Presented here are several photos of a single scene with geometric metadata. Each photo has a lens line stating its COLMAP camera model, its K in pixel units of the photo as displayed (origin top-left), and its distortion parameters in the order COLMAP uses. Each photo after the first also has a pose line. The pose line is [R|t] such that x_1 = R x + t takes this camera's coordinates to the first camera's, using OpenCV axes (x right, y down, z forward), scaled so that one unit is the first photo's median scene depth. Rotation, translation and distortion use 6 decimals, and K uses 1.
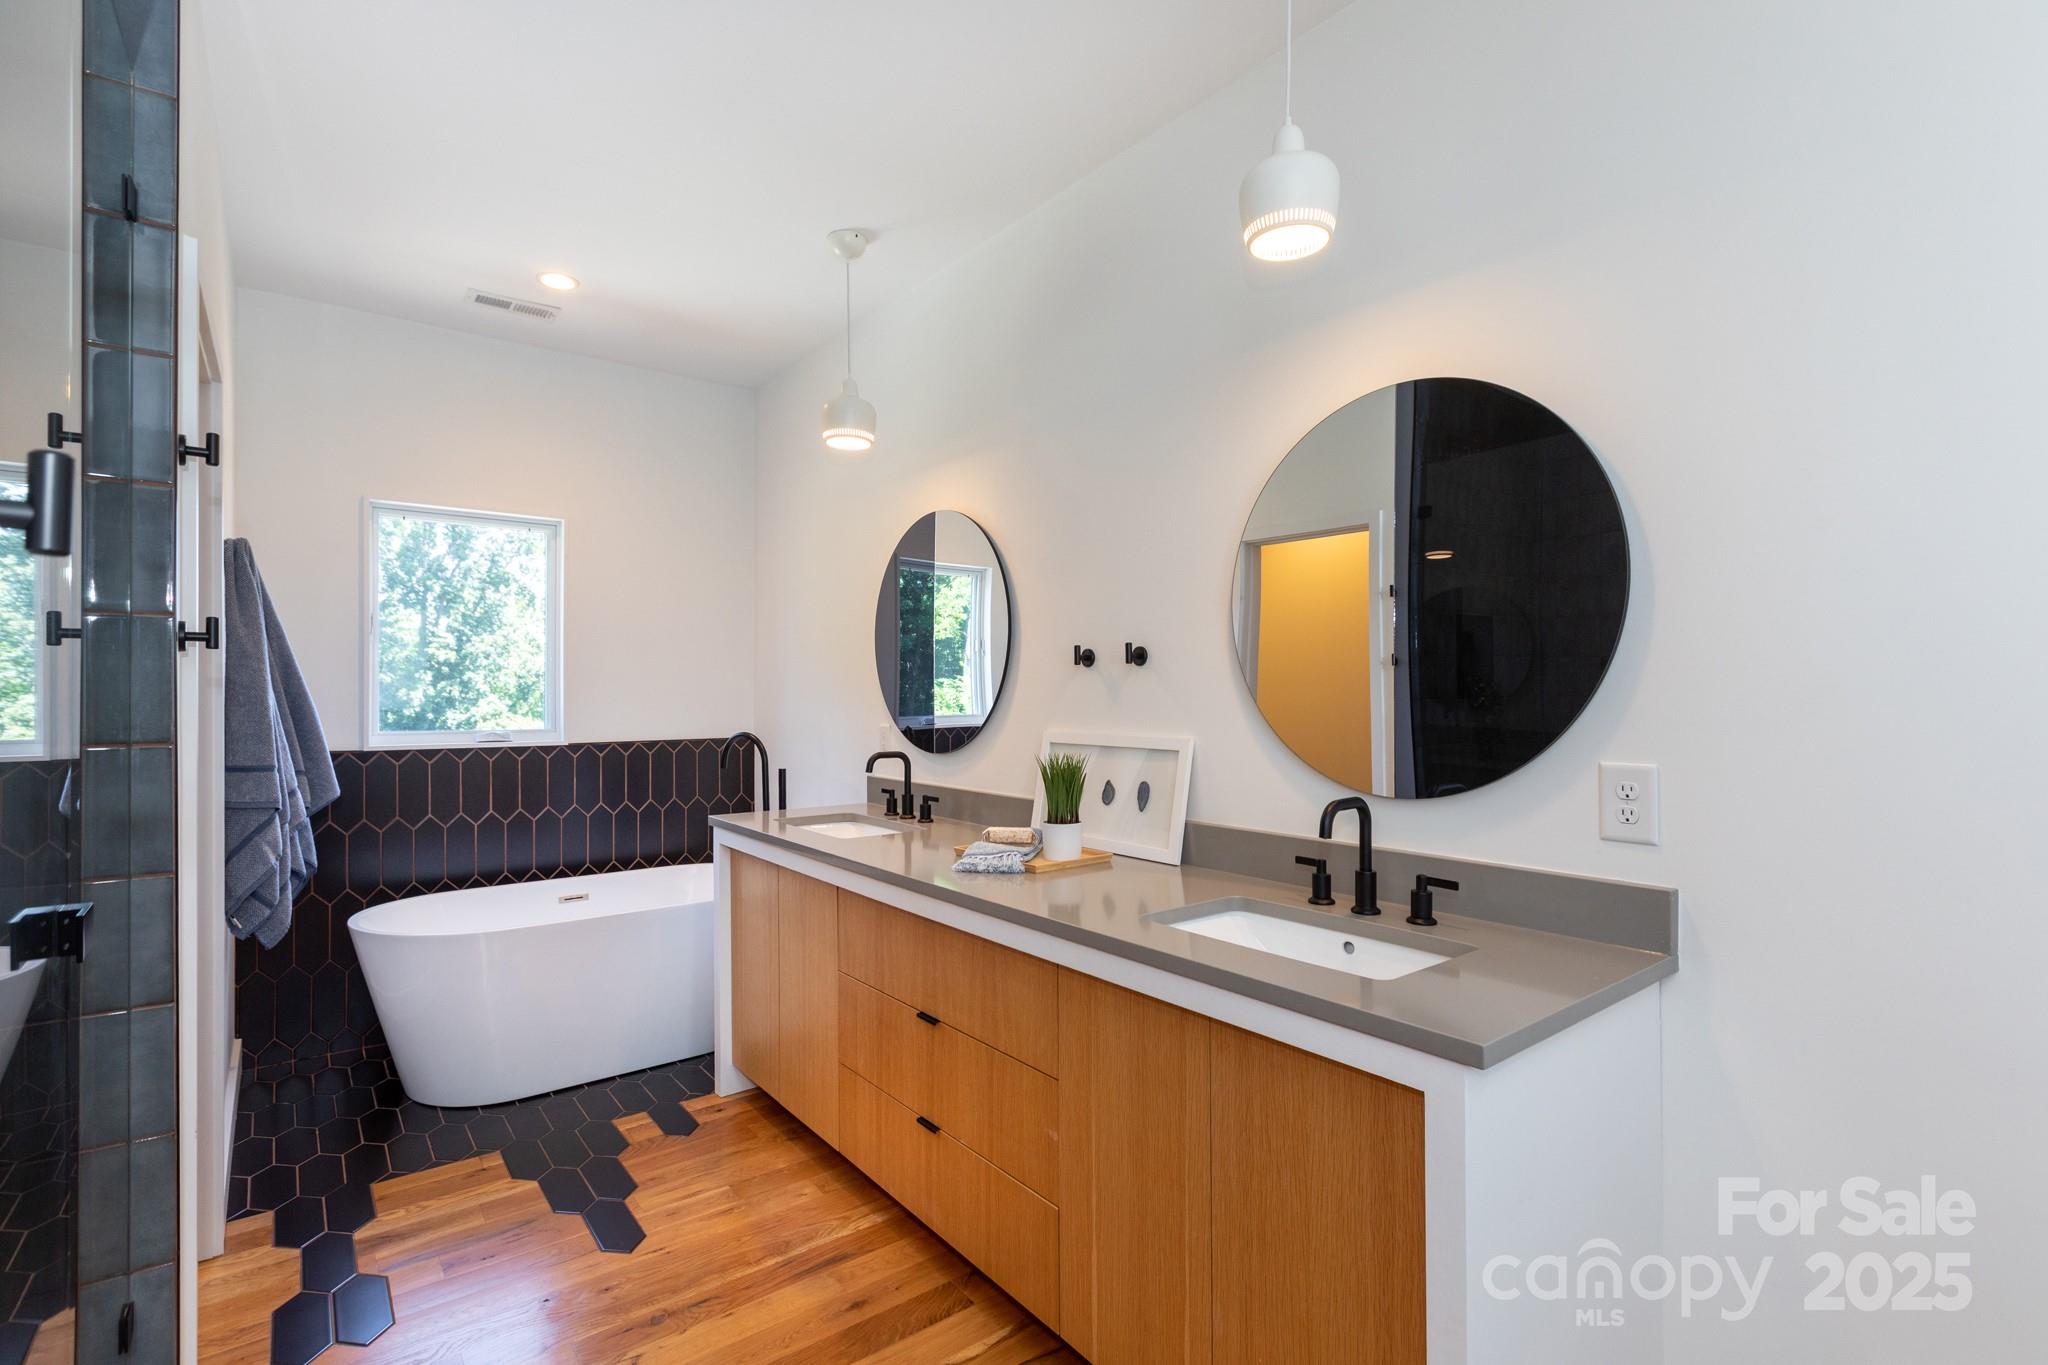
lens RADIAL K [[916.7, 0, 1029.0], [0, 916.7, 686.5], [0, 0, 1]] dist [0.000274, -0.000689]
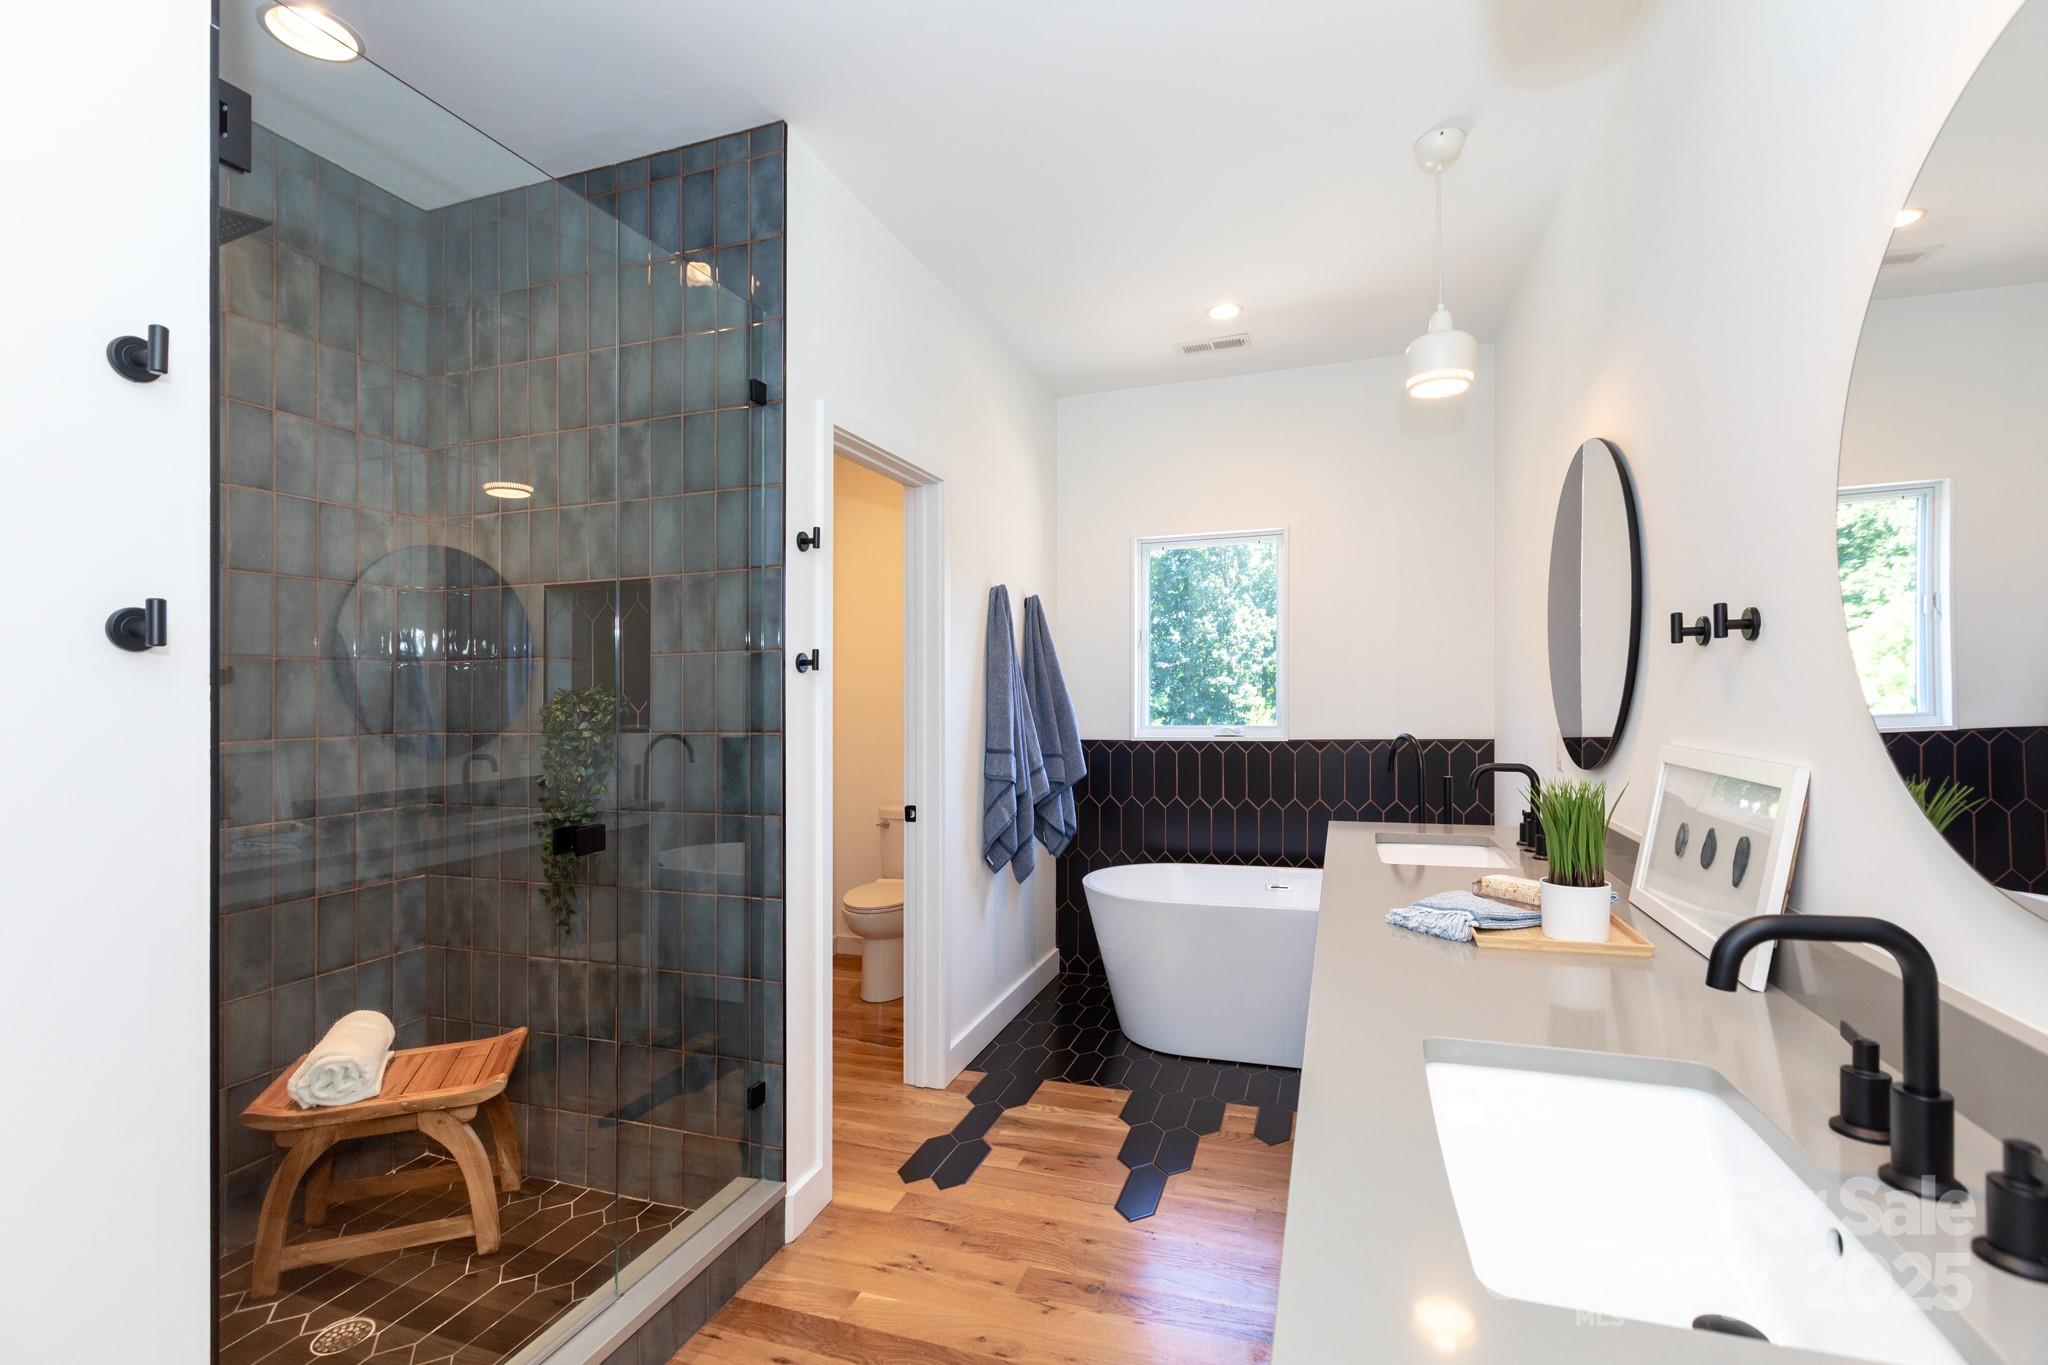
lens RADIAL K [[916.7, 0, 1029.0], [0, 916.7, 686.5], [0, 0, 1]] dist [0.000274, -0.000689]
pose [[0.559363, -0.014915, -0.828788, 0.317291], [0.019632, 0.999796, -0.004743, 0.000040], [0.828690, -0.013618, 0.559542, 0.256951]]
